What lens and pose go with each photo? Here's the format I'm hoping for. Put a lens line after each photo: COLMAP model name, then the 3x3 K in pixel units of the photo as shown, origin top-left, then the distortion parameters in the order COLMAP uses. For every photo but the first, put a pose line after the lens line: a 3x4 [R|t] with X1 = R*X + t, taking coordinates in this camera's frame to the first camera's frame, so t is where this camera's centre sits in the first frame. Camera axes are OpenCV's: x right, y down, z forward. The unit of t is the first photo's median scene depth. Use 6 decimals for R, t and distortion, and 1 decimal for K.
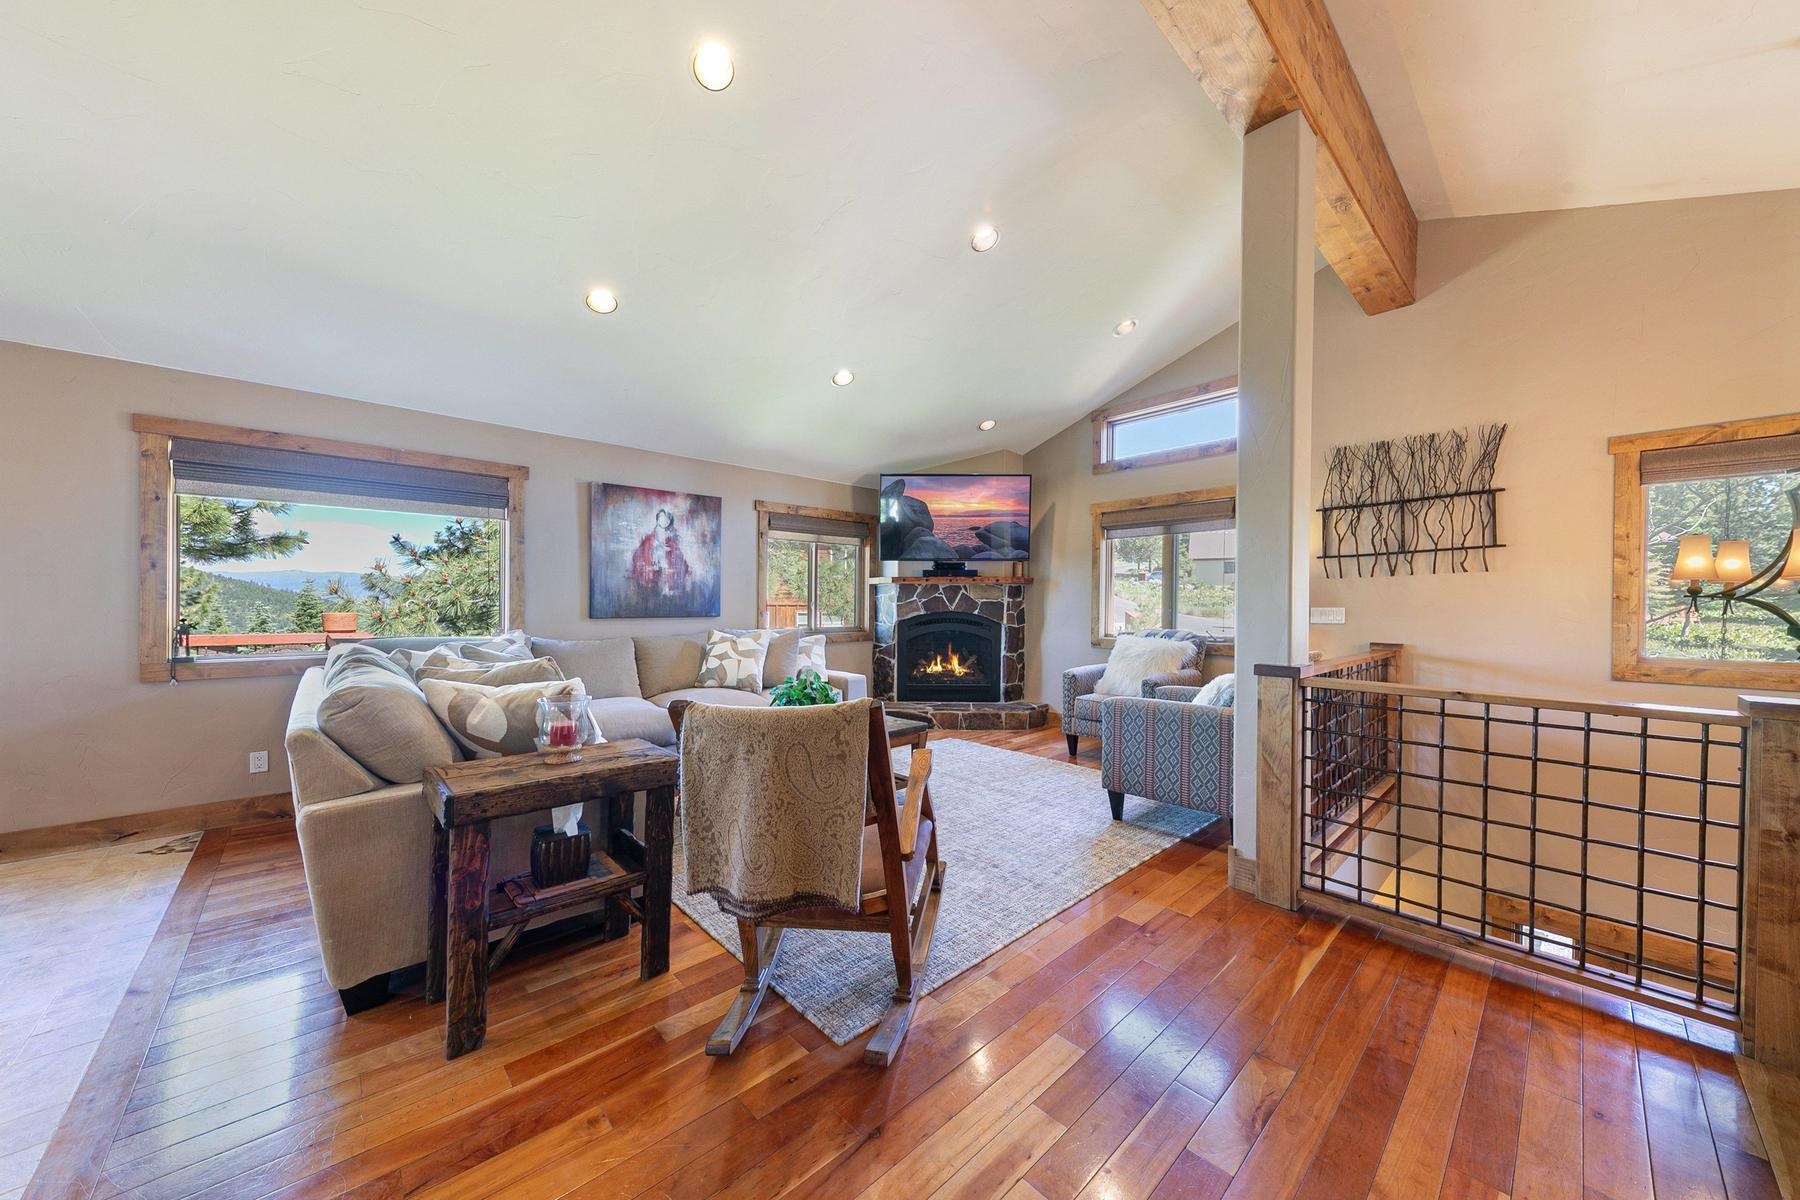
lens RADIAL K [[614.6, 0, 909.6], [0, 614.6, 606.6], [0, 0, 1]] dist [0.018938, -0.006839]
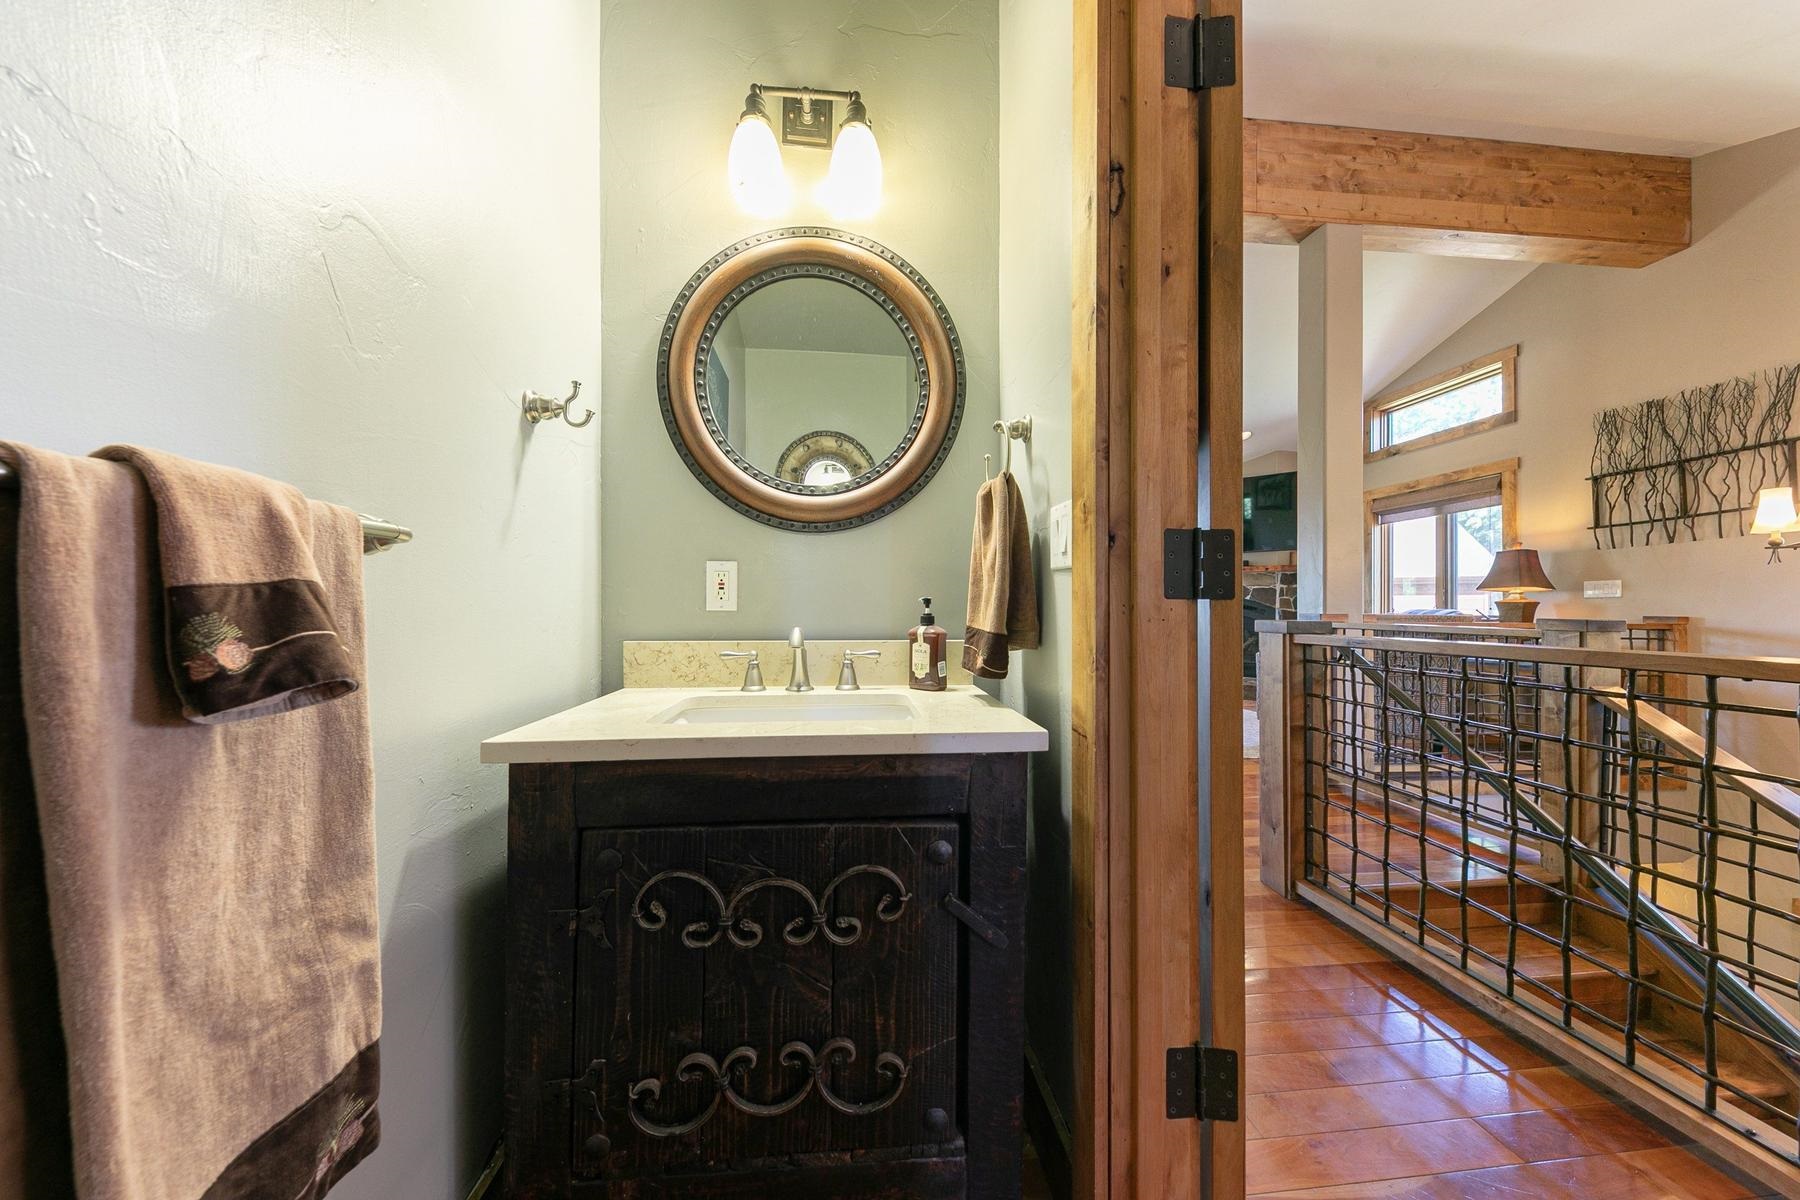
lens RADIAL K [[614.6, 0, 909.6], [0, 614.6, 606.6], [0, 0, 1]] dist [0.018938, -0.006839]
pose [[0.804182, -0.004974, -0.594363, 0.352061], [-0.001723, 0.999941, -0.010699, 0.047770], [0.594381, 0.009628, 0.804126, -0.350722]]
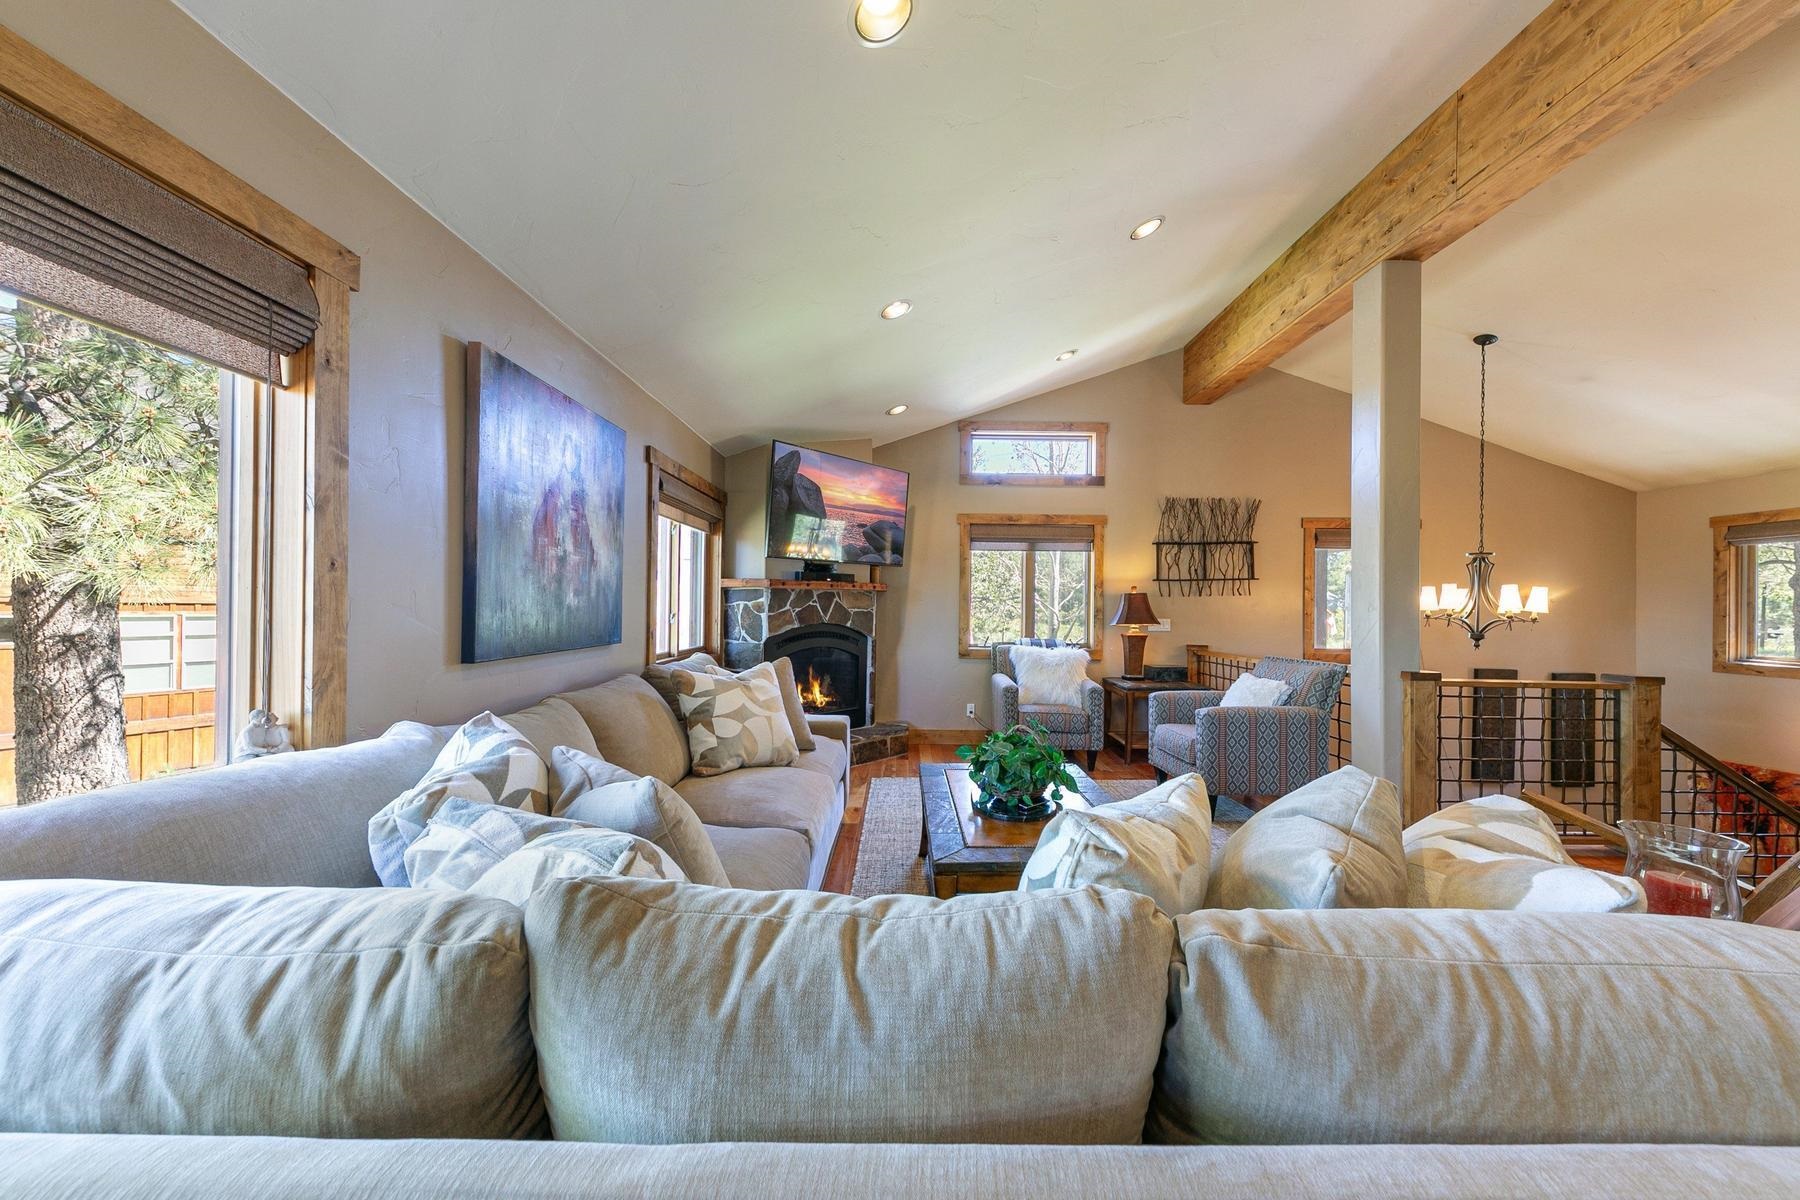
lens RADIAL K [[614.6, 0, 909.6], [0, 614.6, 606.6], [0, 0, 1]] dist [0.018938, -0.006839]
pose [[0.685703, 0.003065, 0.727875, -0.564986], [-0.005764, 0.999983, 0.001218, -0.020320], [-0.727859, -0.005030, 0.685709, 0.442772]]
